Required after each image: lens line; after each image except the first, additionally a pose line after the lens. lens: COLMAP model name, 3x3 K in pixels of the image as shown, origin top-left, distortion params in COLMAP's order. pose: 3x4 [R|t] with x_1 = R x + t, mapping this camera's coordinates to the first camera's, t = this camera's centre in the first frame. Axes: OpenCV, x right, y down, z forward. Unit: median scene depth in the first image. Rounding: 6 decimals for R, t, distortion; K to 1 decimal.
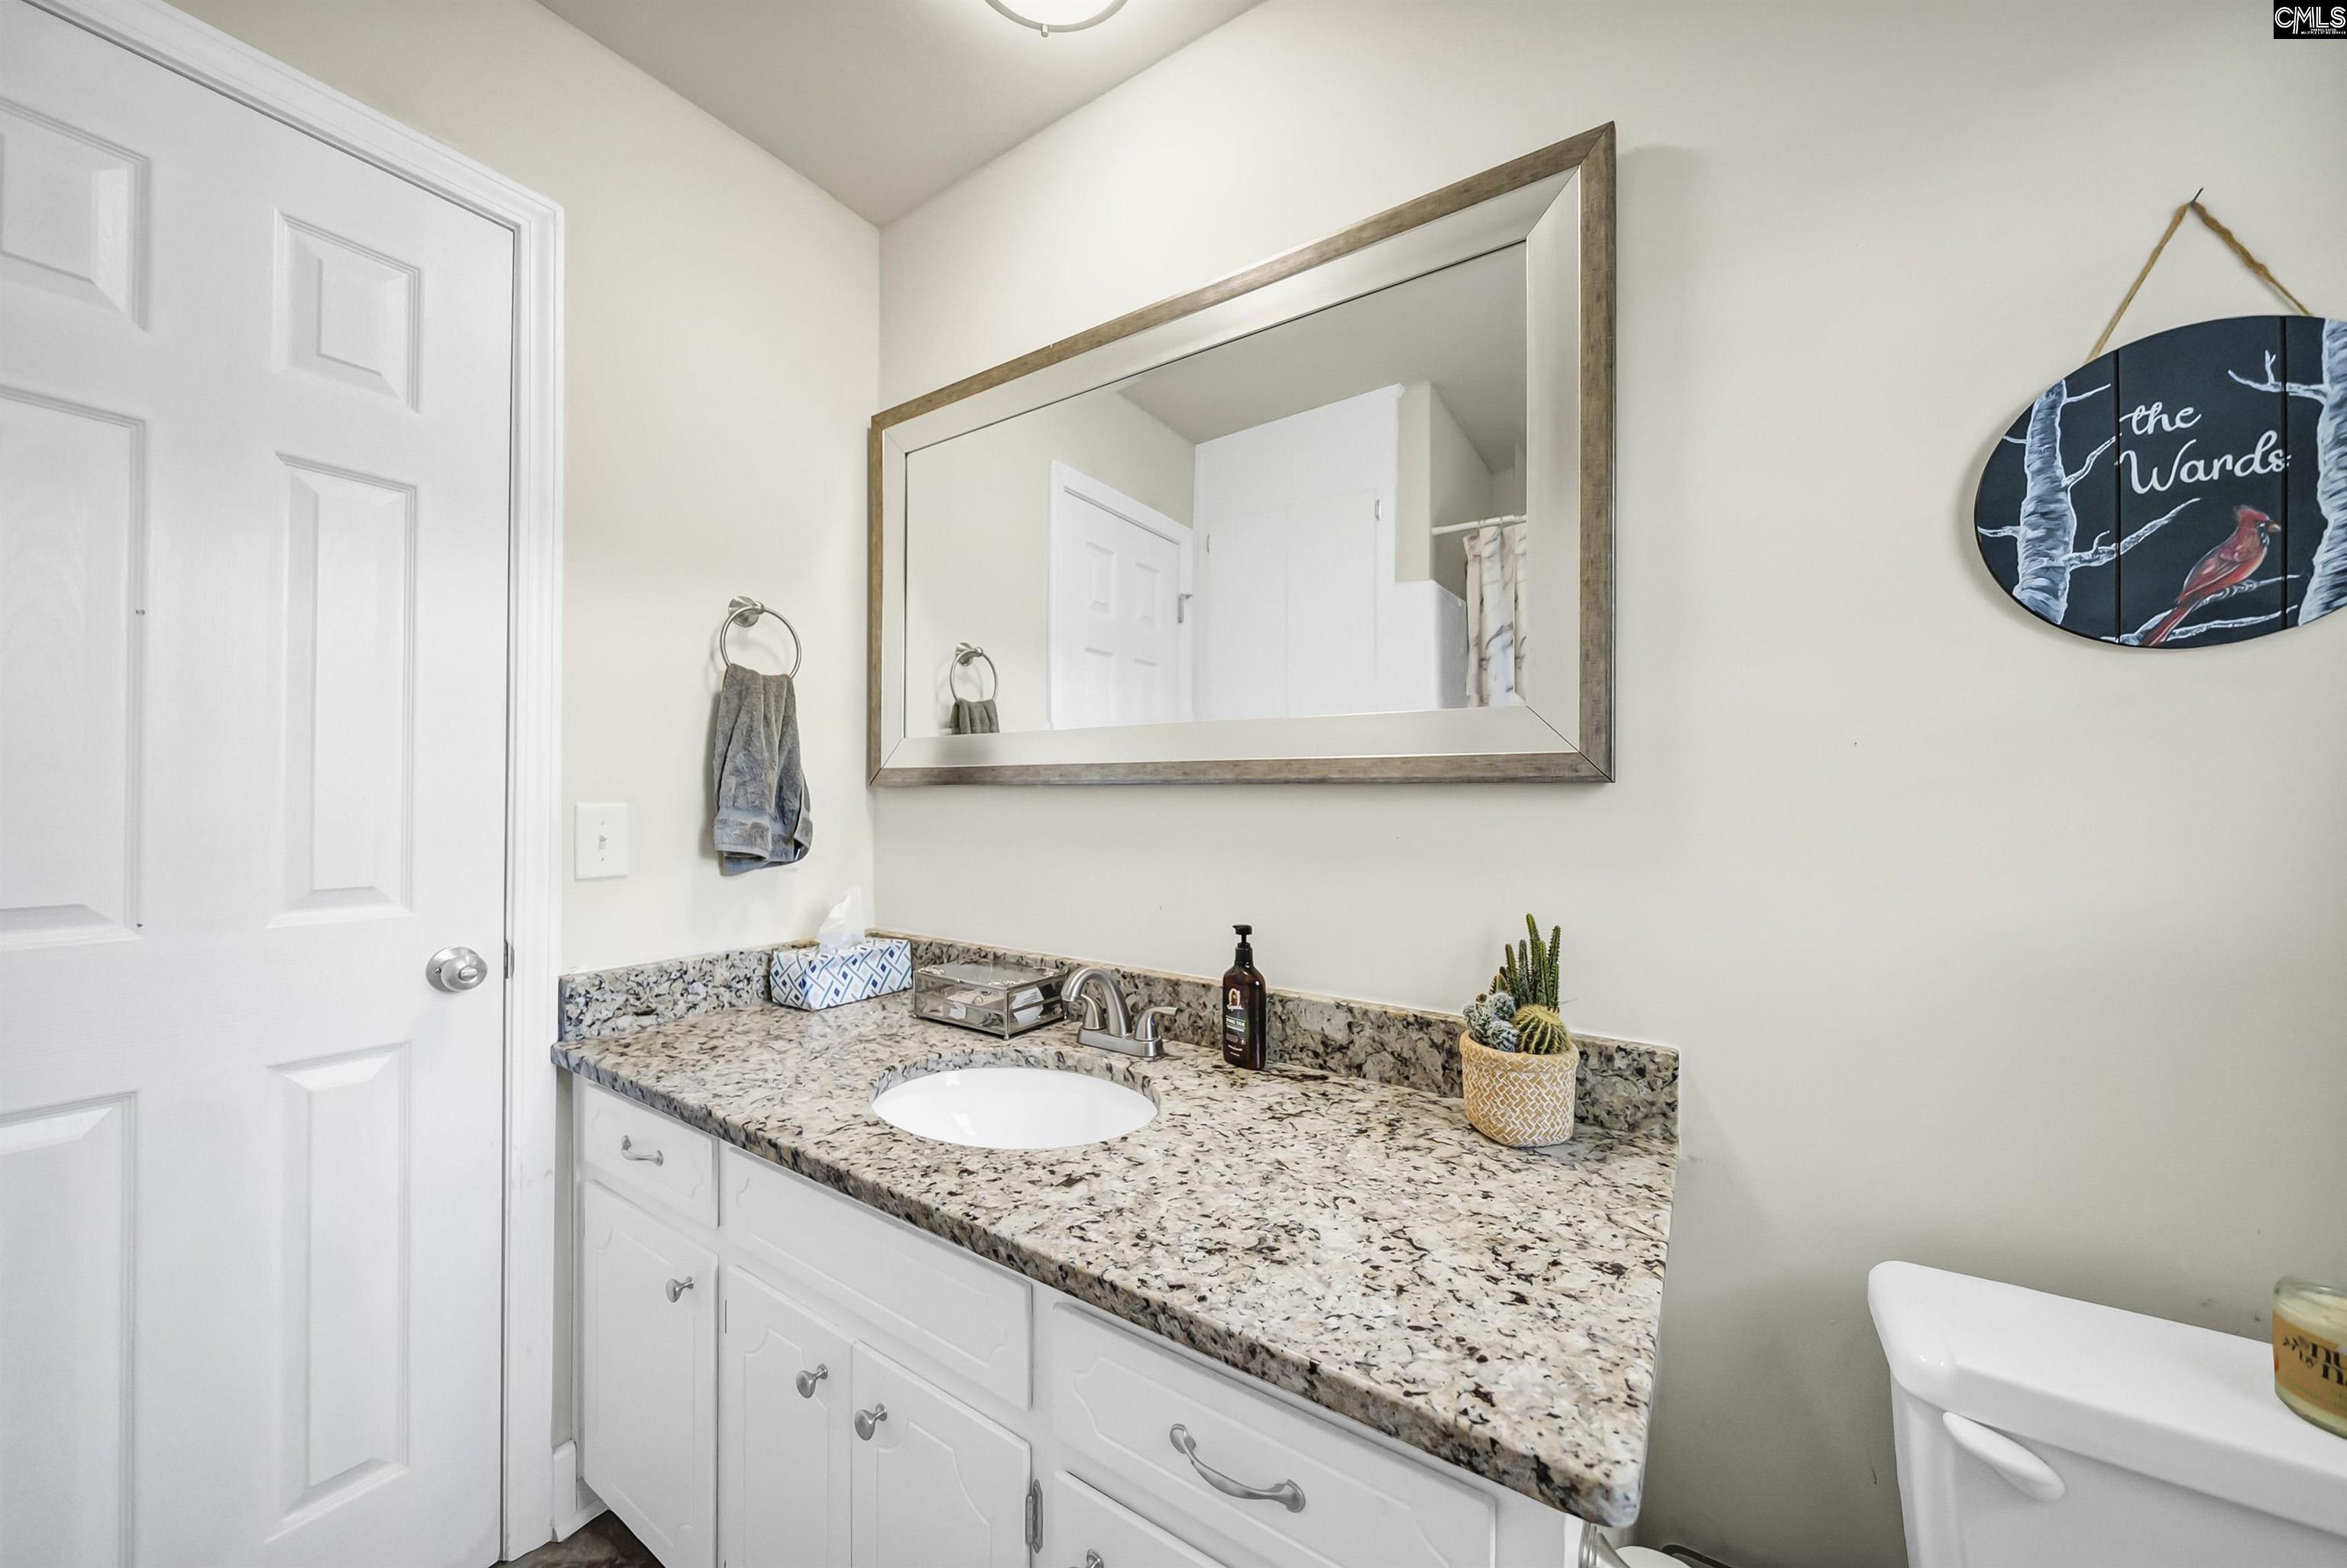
lens RADIAL K [[827.9, 0, 1166.2], [0, 827.9, 798.8], [0, 0, 1]] dist [-0.006734, 0.000237]
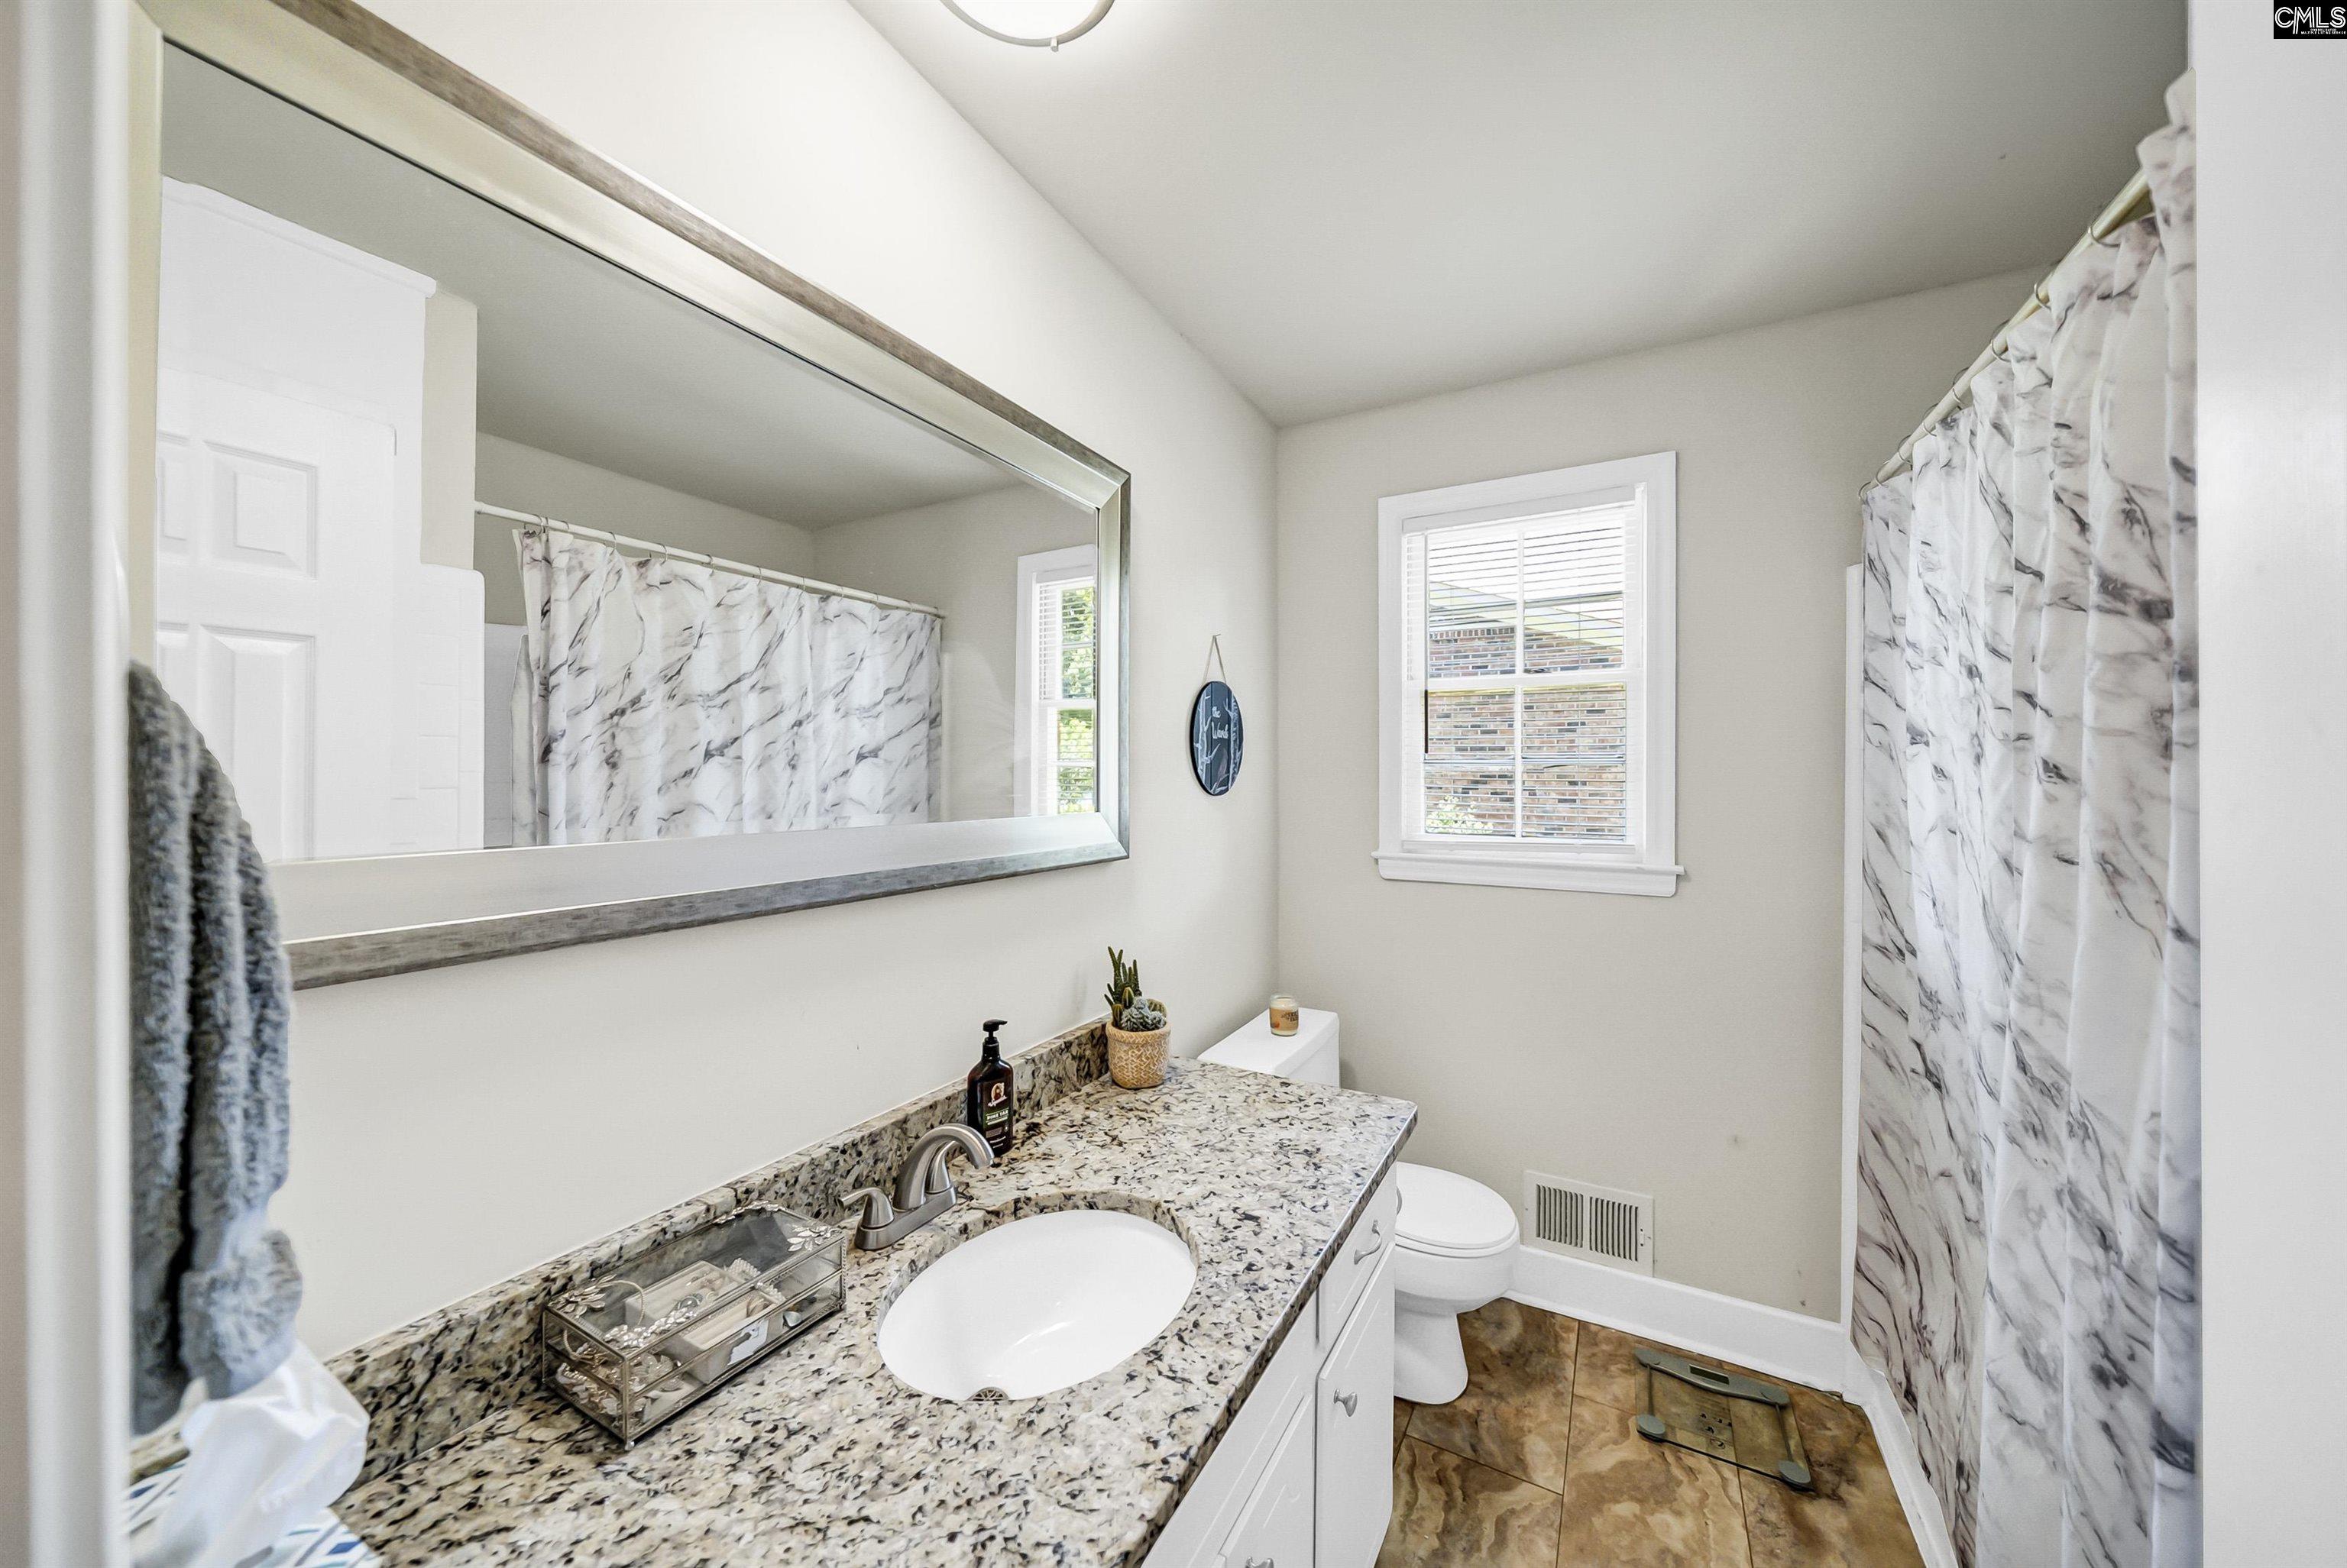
lens RADIAL K [[827.9, 0, 1171.9], [0, 827.9, 776.3], [0, 0, 1]] dist [-0.006734, 0.000237]
pose [[-0.078047, -0.000912, 0.996949, -1.066554], [0.005450, 0.999984, 0.001341, -0.173874], [-0.996935, 0.005538, -0.078040, 0.937321]]
